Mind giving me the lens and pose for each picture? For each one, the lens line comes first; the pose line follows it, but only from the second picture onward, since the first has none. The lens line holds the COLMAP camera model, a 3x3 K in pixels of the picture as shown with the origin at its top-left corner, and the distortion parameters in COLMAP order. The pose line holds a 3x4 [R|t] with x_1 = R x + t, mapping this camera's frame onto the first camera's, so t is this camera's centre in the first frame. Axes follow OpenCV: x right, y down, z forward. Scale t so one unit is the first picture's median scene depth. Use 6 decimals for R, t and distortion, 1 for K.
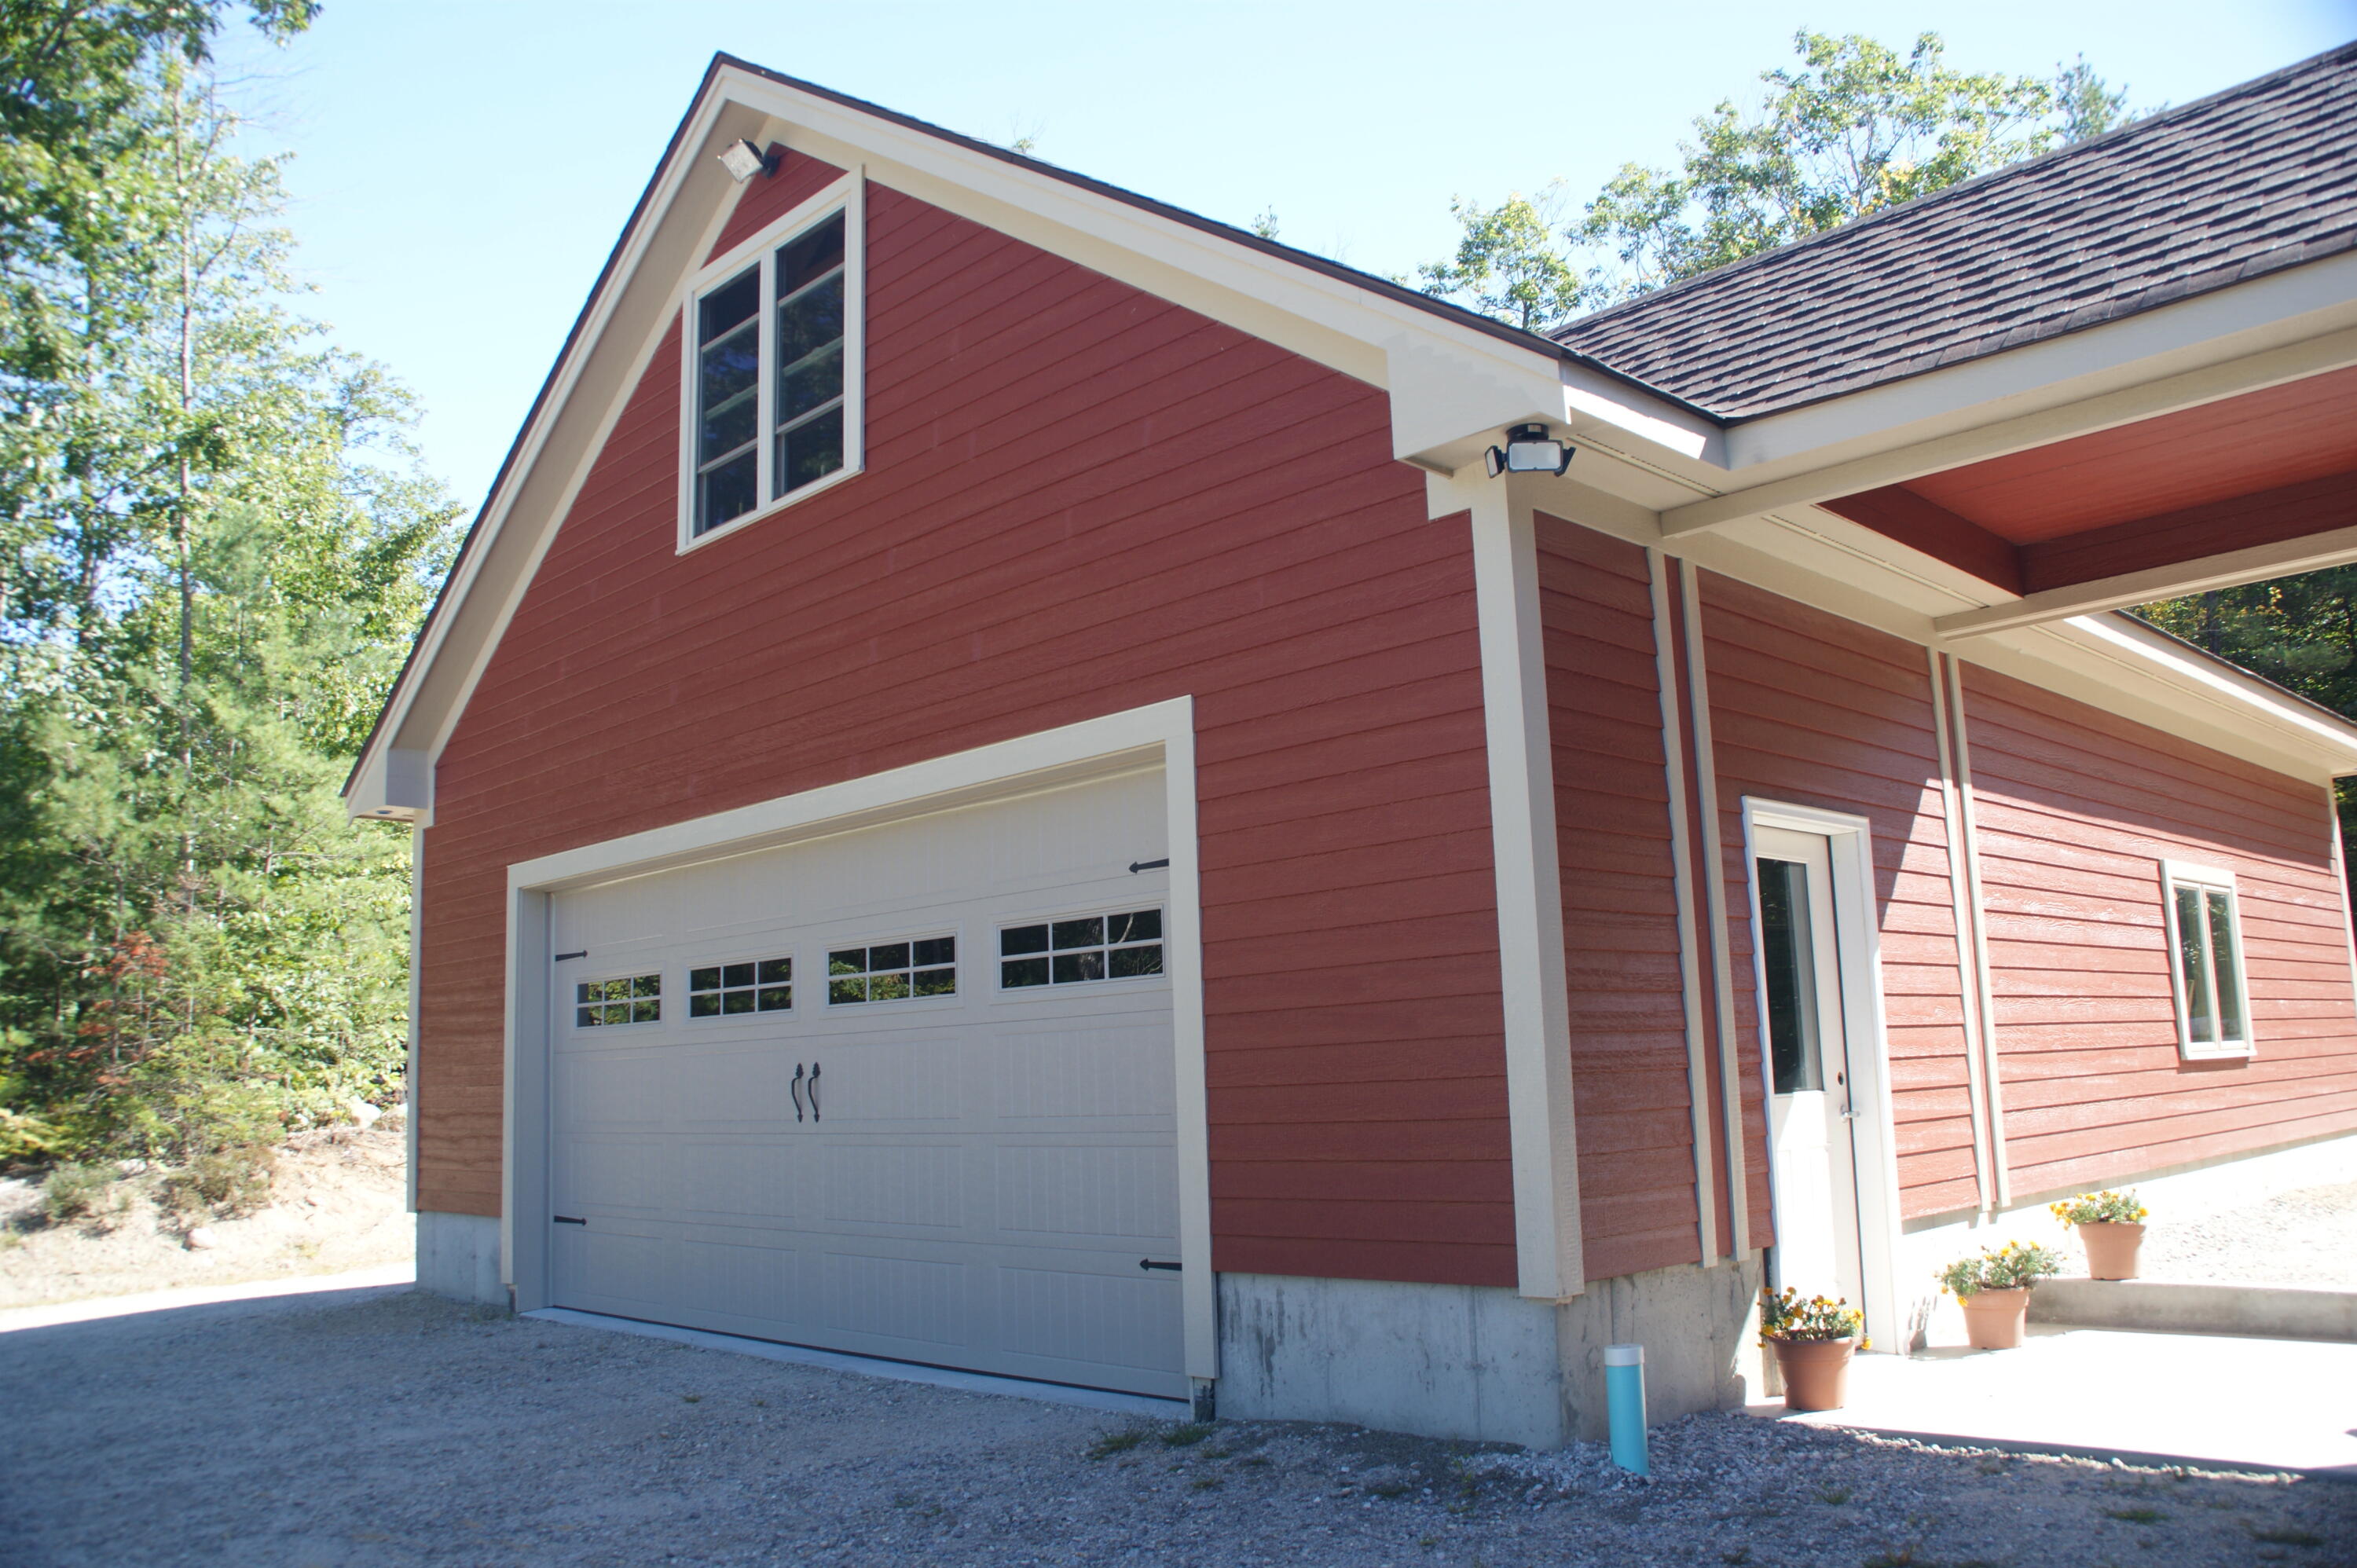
lens RADIAL K [[1878.6, 0, 1178.5], [0, 1878.6, 784.0], [0, 0, 1]] dist [-0.160703, 0.098833]
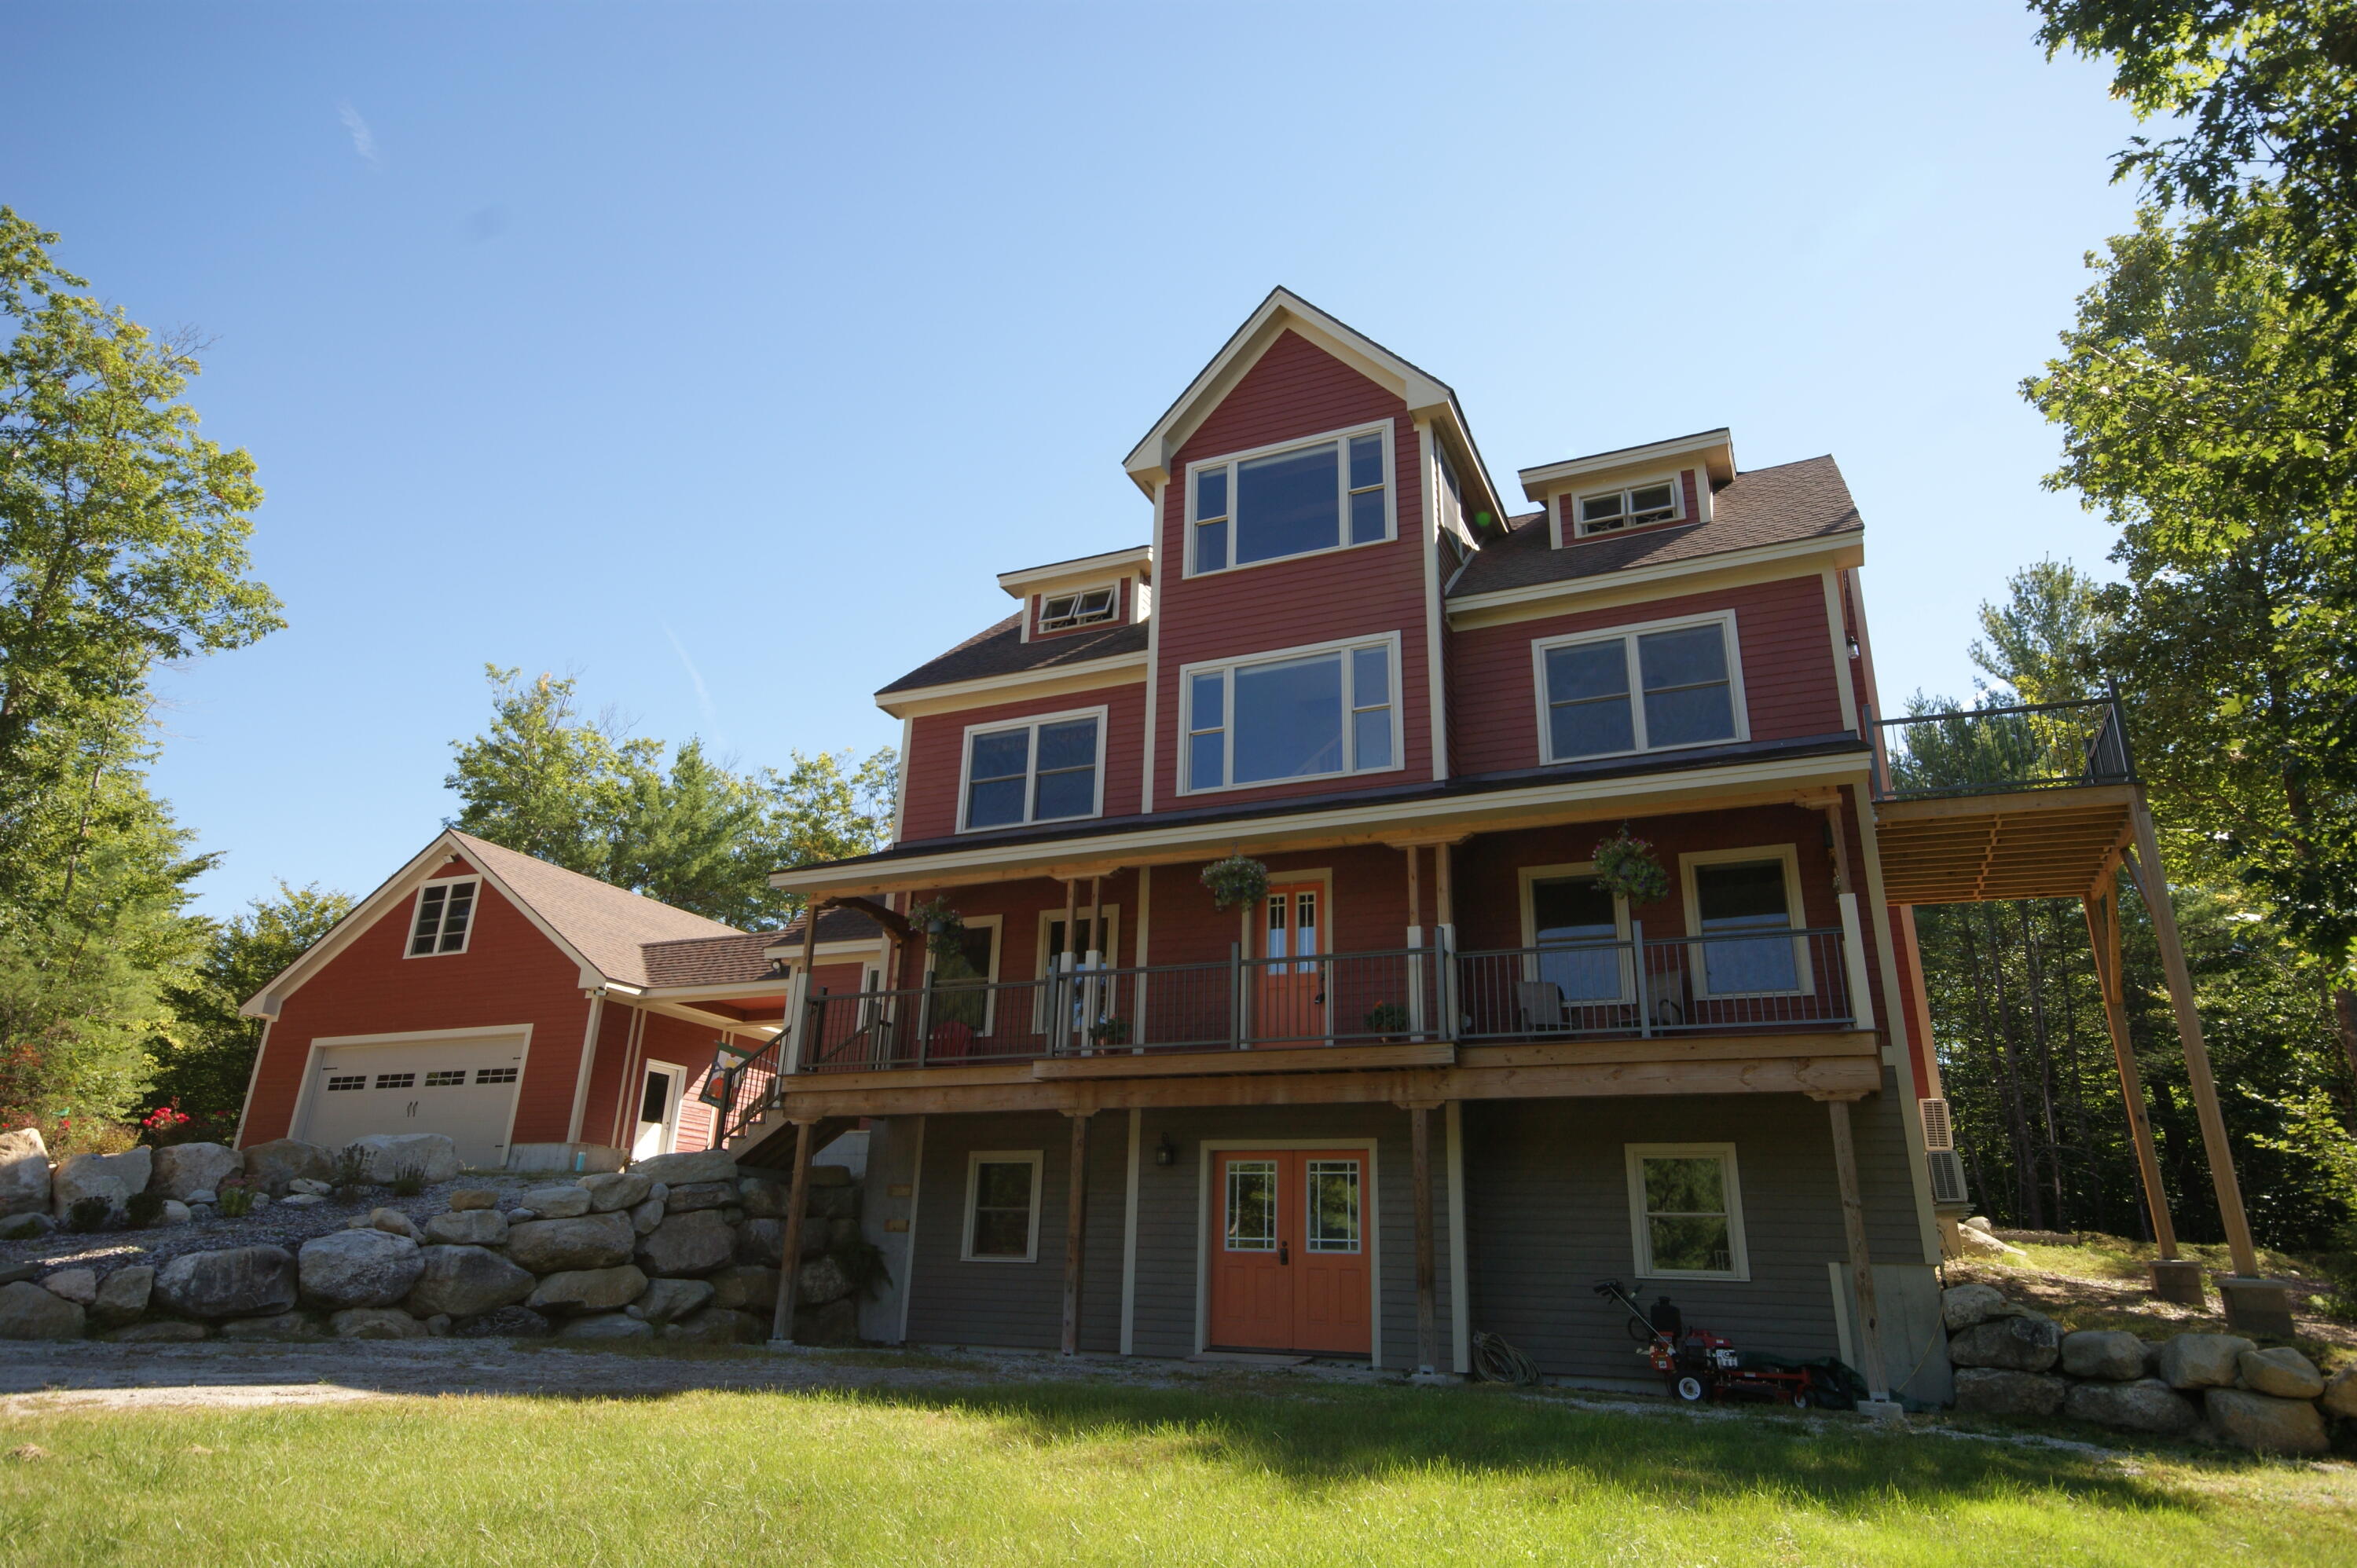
lens RADIAL K [[1426.9, 0, 1180.3], [0, 1426.9, 749.5], [0, 0, 1]] dist [0.005050, 0.002393]
pose [[0.927977, 0.191546, 0.319639, 0.184079], [-0.120662, 0.966017, -0.228586, -0.067937], [-0.352562, 0.173554, 0.919554, -2.371880]]
